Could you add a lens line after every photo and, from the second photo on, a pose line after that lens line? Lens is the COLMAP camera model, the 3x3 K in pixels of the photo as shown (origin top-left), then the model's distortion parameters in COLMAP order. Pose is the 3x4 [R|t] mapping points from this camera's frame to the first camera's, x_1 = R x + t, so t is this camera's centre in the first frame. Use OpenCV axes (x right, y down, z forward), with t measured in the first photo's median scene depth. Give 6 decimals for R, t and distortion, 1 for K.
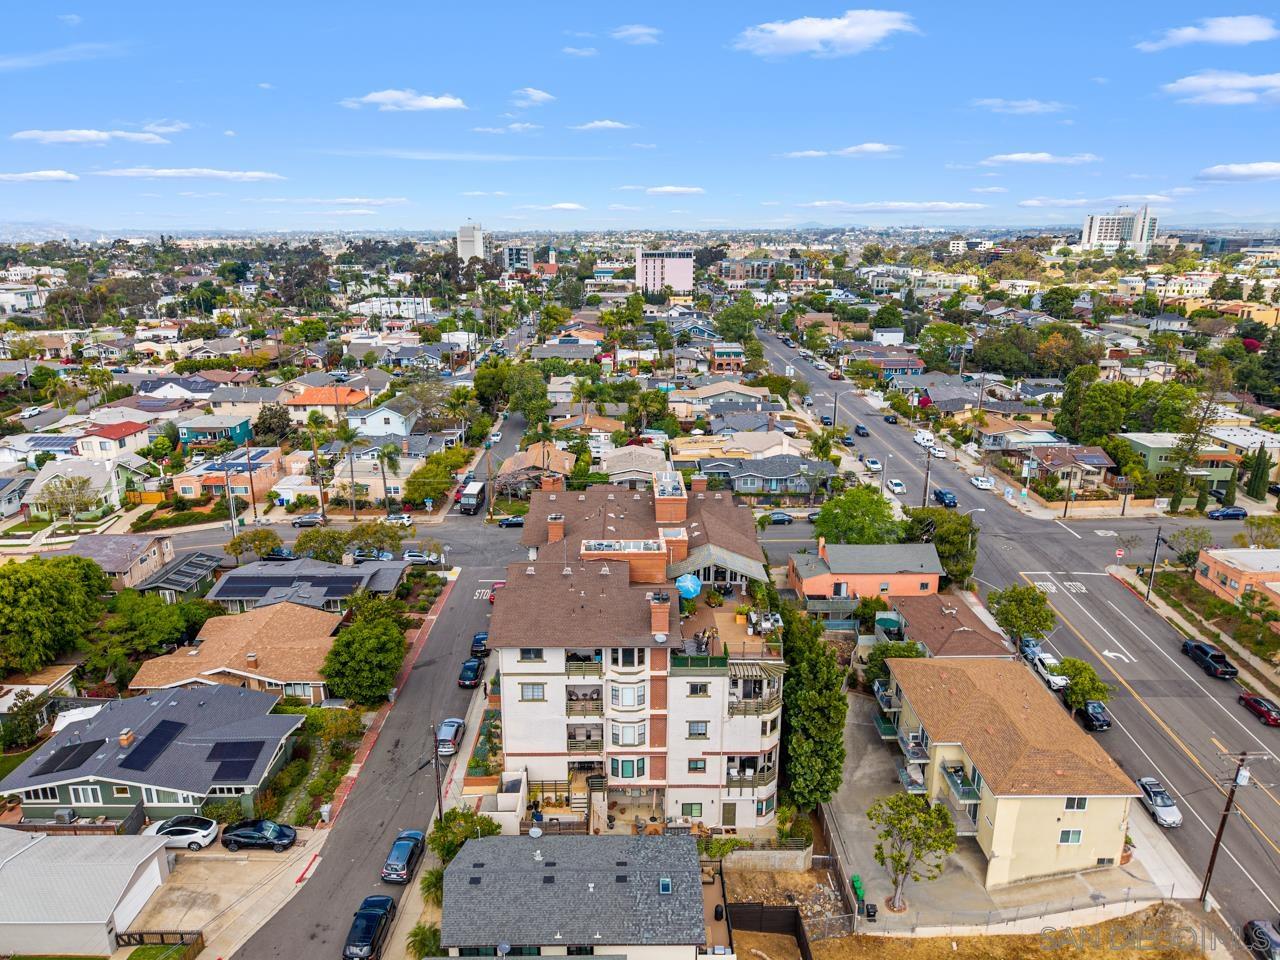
lens RADIAL K [[852.6, 0, 642.6], [0, 852.6, 473.6], [0, 0, 1]] dist [0.028334, -0.027065]
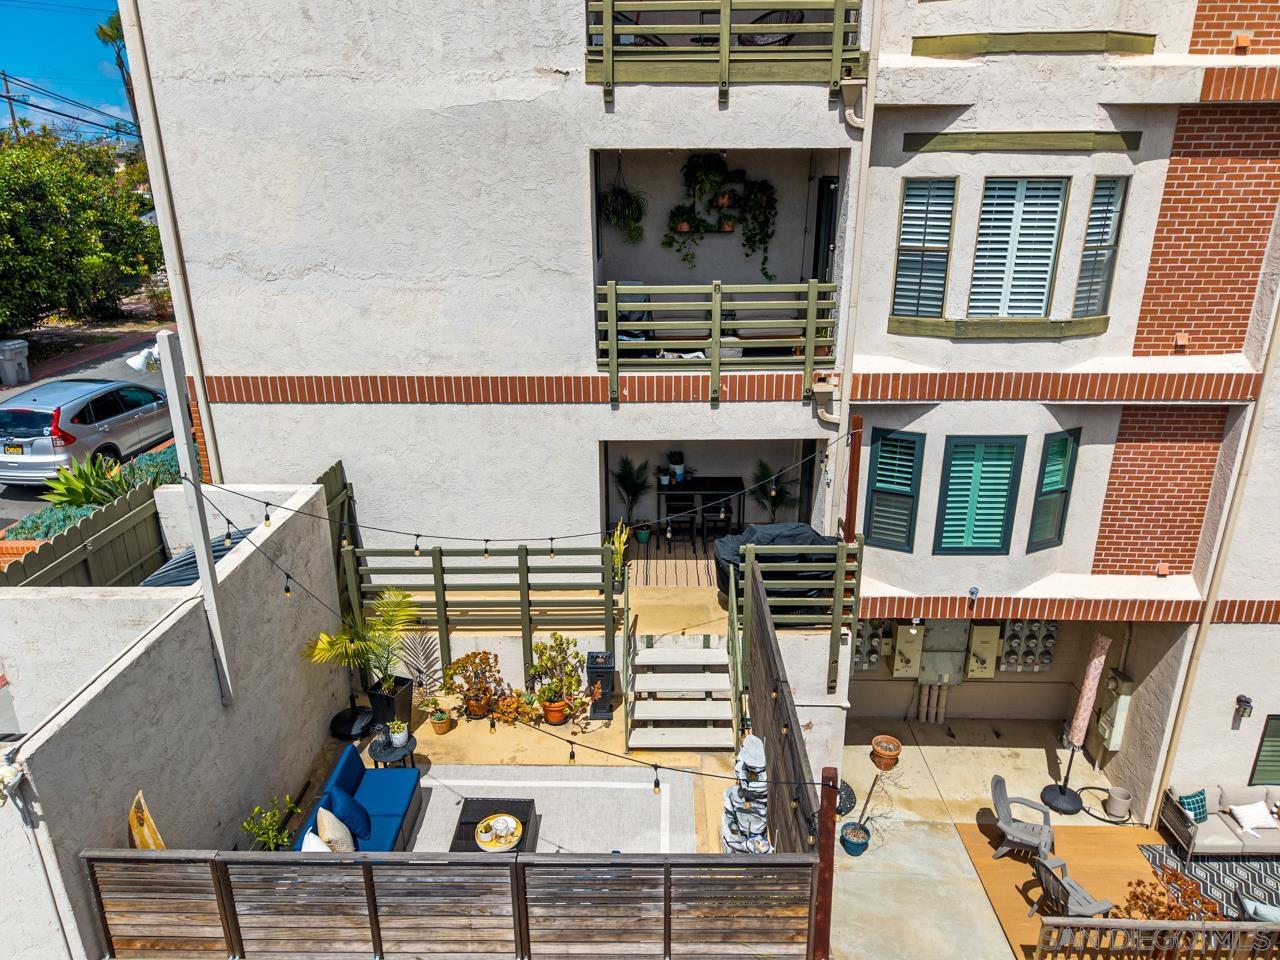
lens RADIAL K [[852.6, 0, 636.3], [0, 852.6, 485.8], [0, 0, 1]] dist [0.028334, -0.027065]
pose [[0.999226, 0.001763, -0.039298, -0.073881], [0.001173, 0.997215, 0.074571, 0.327924], [0.039320, -0.074559, 0.996441, 0.830661]]
